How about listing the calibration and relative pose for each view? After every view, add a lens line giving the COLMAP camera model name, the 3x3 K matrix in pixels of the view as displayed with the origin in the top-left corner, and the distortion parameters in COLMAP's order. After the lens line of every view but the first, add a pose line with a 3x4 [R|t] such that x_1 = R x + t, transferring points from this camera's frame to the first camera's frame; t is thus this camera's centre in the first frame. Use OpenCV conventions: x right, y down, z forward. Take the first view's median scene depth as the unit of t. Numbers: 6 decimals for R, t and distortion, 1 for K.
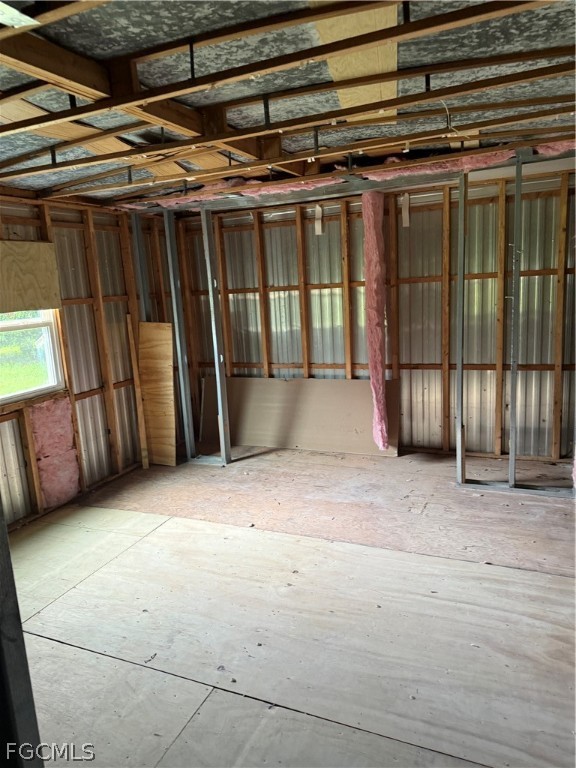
lens RADIAL K [[535.0, 0, 288.0], [0, 535.0, 384.0], [0, 0, 1]] dist [0.126226, -0.174324]
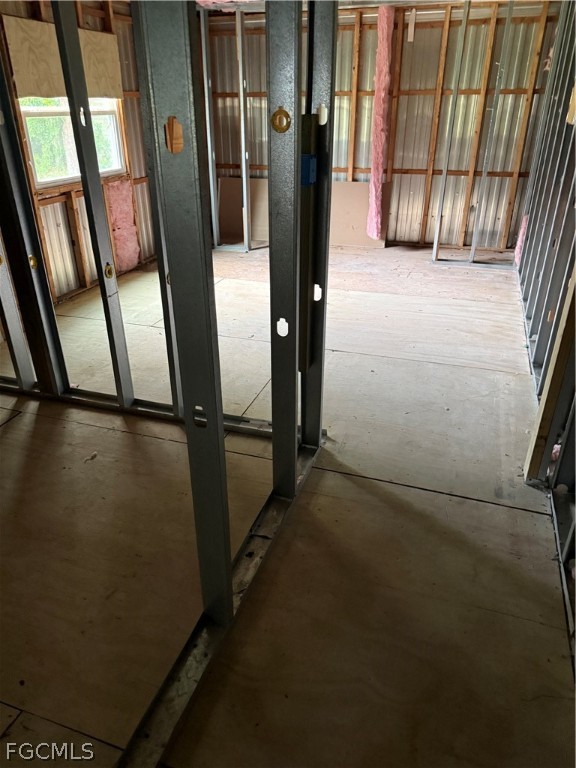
lens RADIAL K [[536.2, 0, 284.8], [0, 536.2, 381.1], [0, 0, 1]] dist [0.088156, -0.117254]
pose [[0.994790, 0.010021, 0.101452, -0.169798], [-0.037574, 0.961141, 0.273488, 0.105618], [-0.094769, -0.275875, 0.956510, -0.306172]]
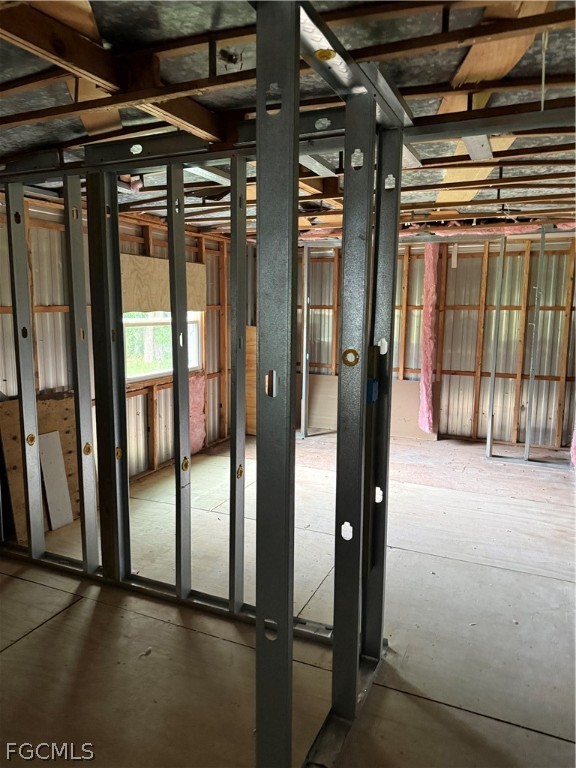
lens RADIAL K [[536.2, 0, 284.8], [0, 536.2, 381.1], [0, 0, 1]] dist [0.088156, -0.117254]
pose [[0.997726, 0.067401, -0.000842, -0.189083], [-0.067375, 0.996796, -0.043101, 0.078675], [-0.002066, 0.043059, 0.999070, -0.342147]]
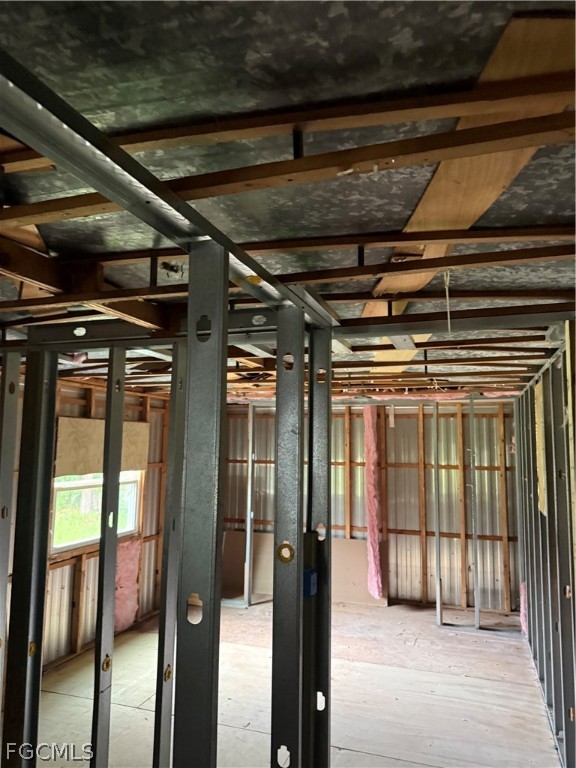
lens RADIAL K [[537.5, 0, 283.9], [0, 537.5, 387.9], [0, 0, 1]] dist [0.092049, -0.144822]
pose [[0.994234, 0.078416, 0.073144, -0.179454], [-0.053760, 0.954679, -0.292740, 0.037418], [-0.092784, 0.287120, 0.953390, -0.346449]]
